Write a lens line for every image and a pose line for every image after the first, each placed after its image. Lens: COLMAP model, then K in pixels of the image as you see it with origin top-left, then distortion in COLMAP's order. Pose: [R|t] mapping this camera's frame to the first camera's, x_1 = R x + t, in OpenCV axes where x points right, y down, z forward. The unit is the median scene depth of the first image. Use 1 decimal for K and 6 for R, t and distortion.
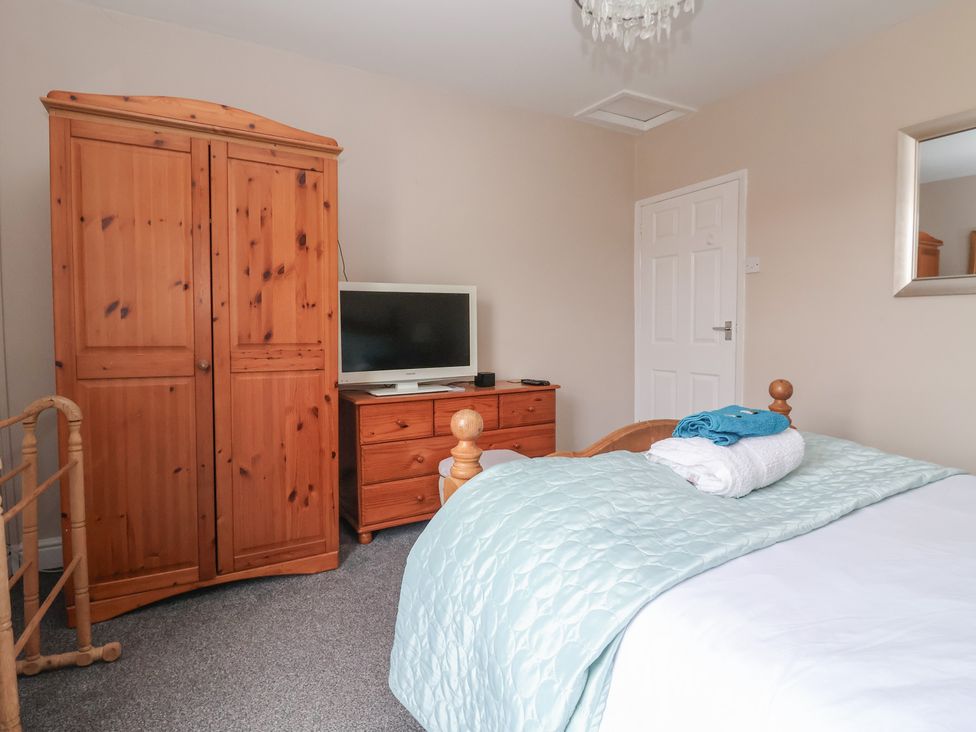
lens RADIAL K [[518.5, 0, 474.7], [0, 518.5, 351.5], [0, 0, 1]] dist [-0.001989, -0.001060]
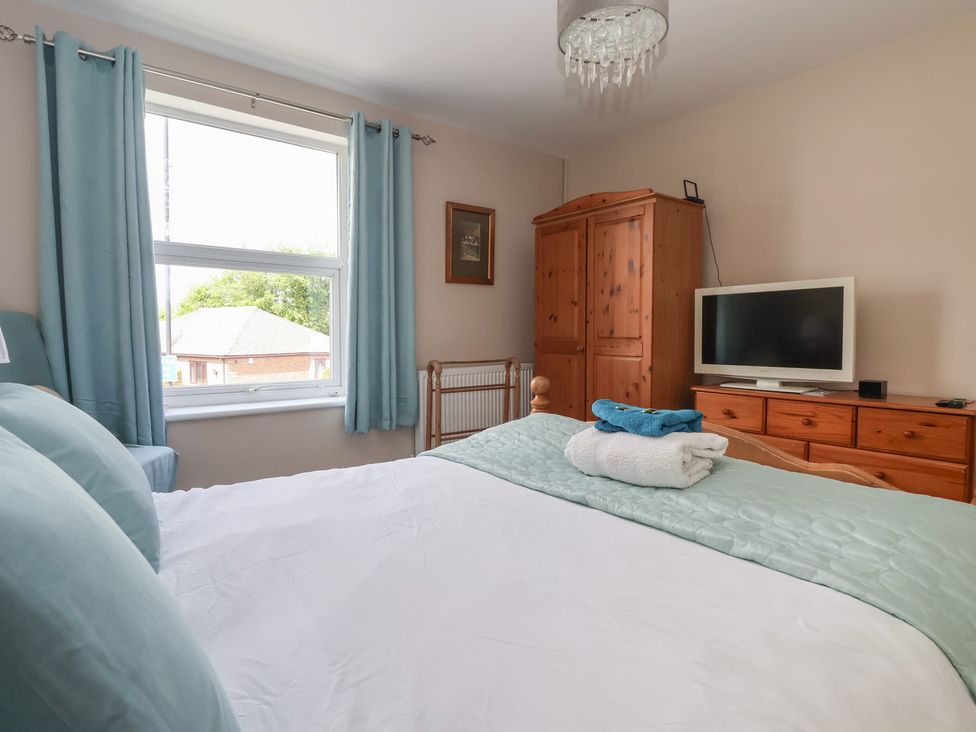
lens RADIAL K [[518.5, 0, 474.7], [0, 518.5, 351.5], [0, 0, 1]] dist [-0.001989, -0.001060]
pose [[0.131750, 0.047261, -0.990156, 0.932365], [-0.039434, 0.998322, 0.042404, -0.018968], [0.990498, 0.033459, 0.133392, 0.339797]]
